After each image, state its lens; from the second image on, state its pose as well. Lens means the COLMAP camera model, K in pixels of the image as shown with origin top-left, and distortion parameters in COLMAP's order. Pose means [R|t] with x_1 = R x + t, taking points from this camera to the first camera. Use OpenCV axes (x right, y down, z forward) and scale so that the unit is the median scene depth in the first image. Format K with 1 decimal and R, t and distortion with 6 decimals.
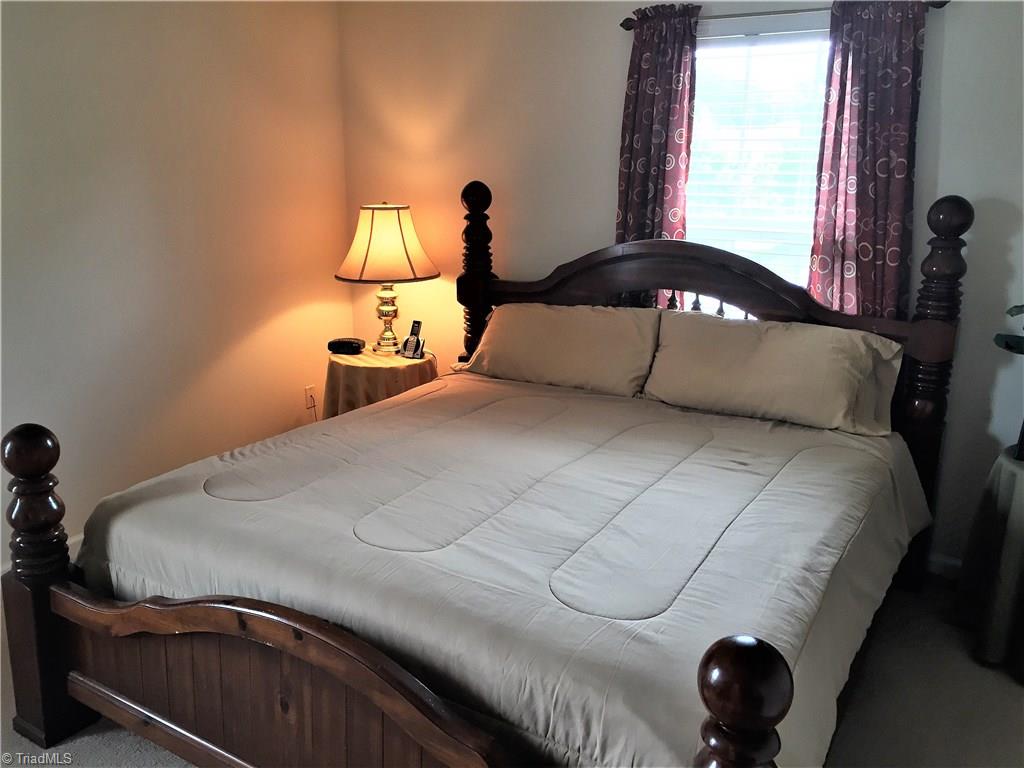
lens RADIAL K [[876.7, 0, 514.5], [0, 876.7, 374.3], [0, 0, 1]] dist [0.085865, -0.118188]
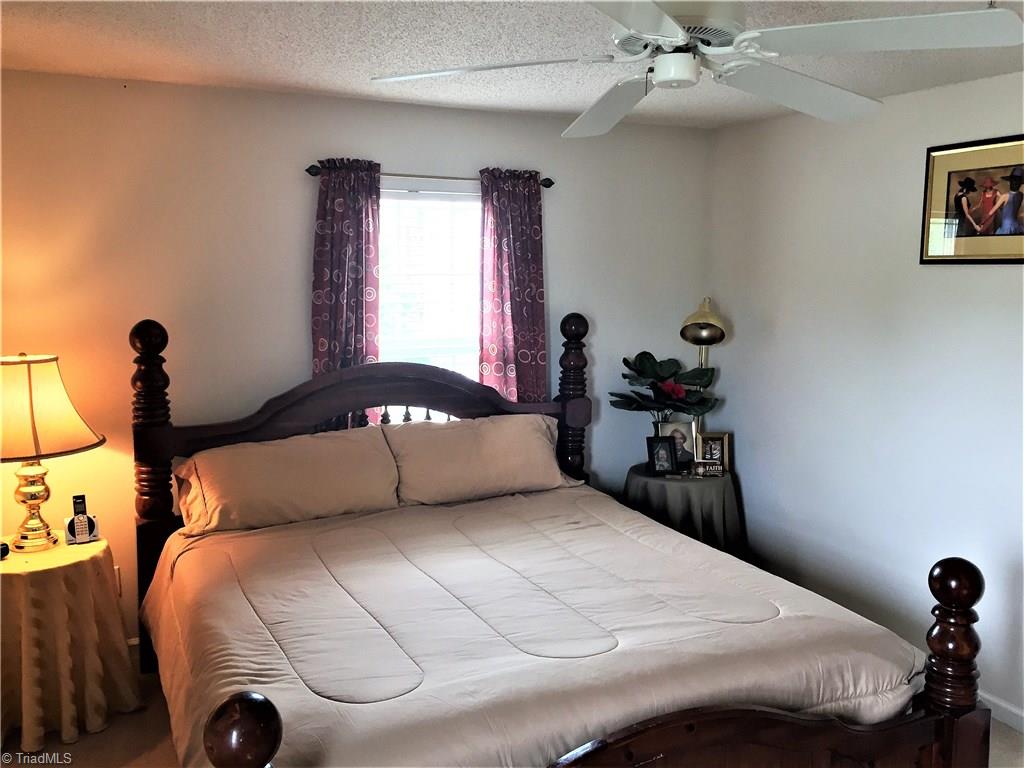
lens RADIAL K [[876.7, 0, 514.5], [0, 876.7, 374.3], [0, 0, 1]] dist [0.085865, -0.118188]
pose [[0.540166, -0.109910, 0.834350, -0.669424], [0.207826, 0.978149, -0.005696, -0.097840], [-0.815493, 0.176476, 0.551205, 0.257297]]
